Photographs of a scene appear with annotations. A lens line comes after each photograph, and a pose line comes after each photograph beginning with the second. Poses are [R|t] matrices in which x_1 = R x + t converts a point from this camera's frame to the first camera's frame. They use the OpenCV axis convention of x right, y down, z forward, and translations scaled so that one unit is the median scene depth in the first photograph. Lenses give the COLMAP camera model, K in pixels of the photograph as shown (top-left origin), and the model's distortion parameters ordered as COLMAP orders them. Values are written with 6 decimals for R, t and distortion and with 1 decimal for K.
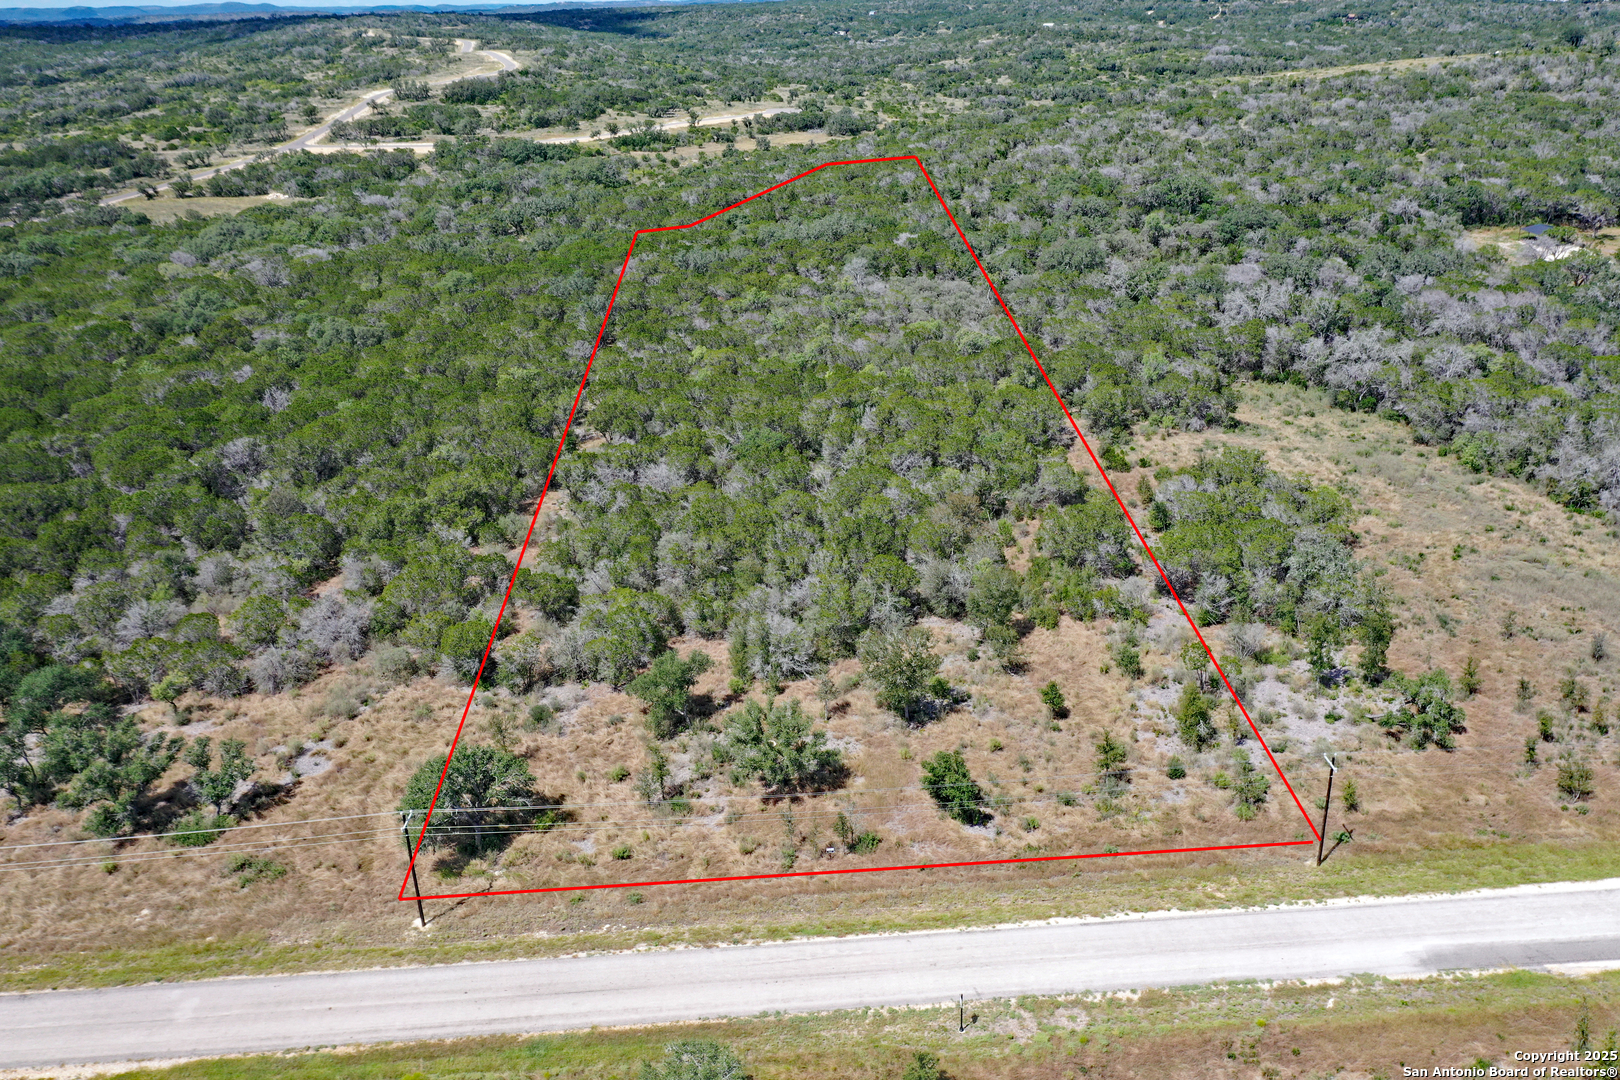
lens RADIAL K [[1285.1, 0, 810.0], [0, 1285.1, 540.0], [0, 0, 1]] dist [0.001403, 0.000226]
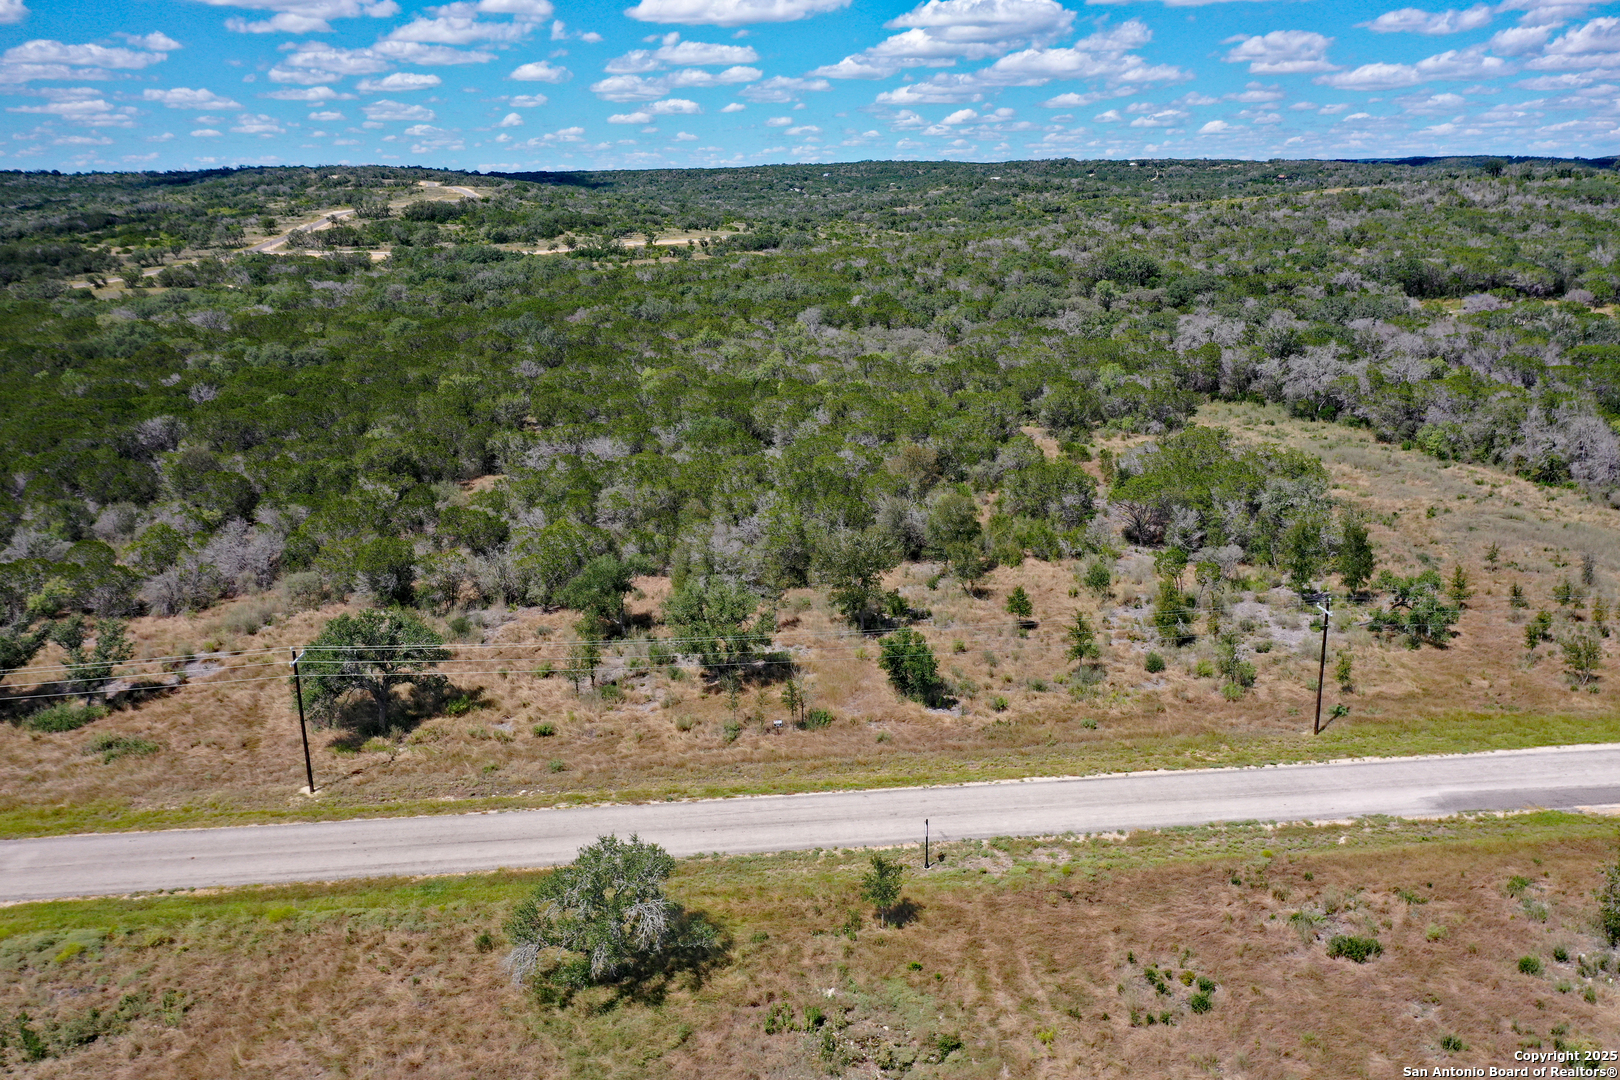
lens RADIAL K [[1285.1, 0, 810.0], [0, 1285.1, 540.0], [0, 0, 1]] dist [0.001403, 0.000226]
pose [[0.999418, 0.001024, 0.034111, 0.005643], [0.002944, 0.993237, -0.116069, 0.163695], [-0.033999, 0.116102, 0.992655, 0.071029]]
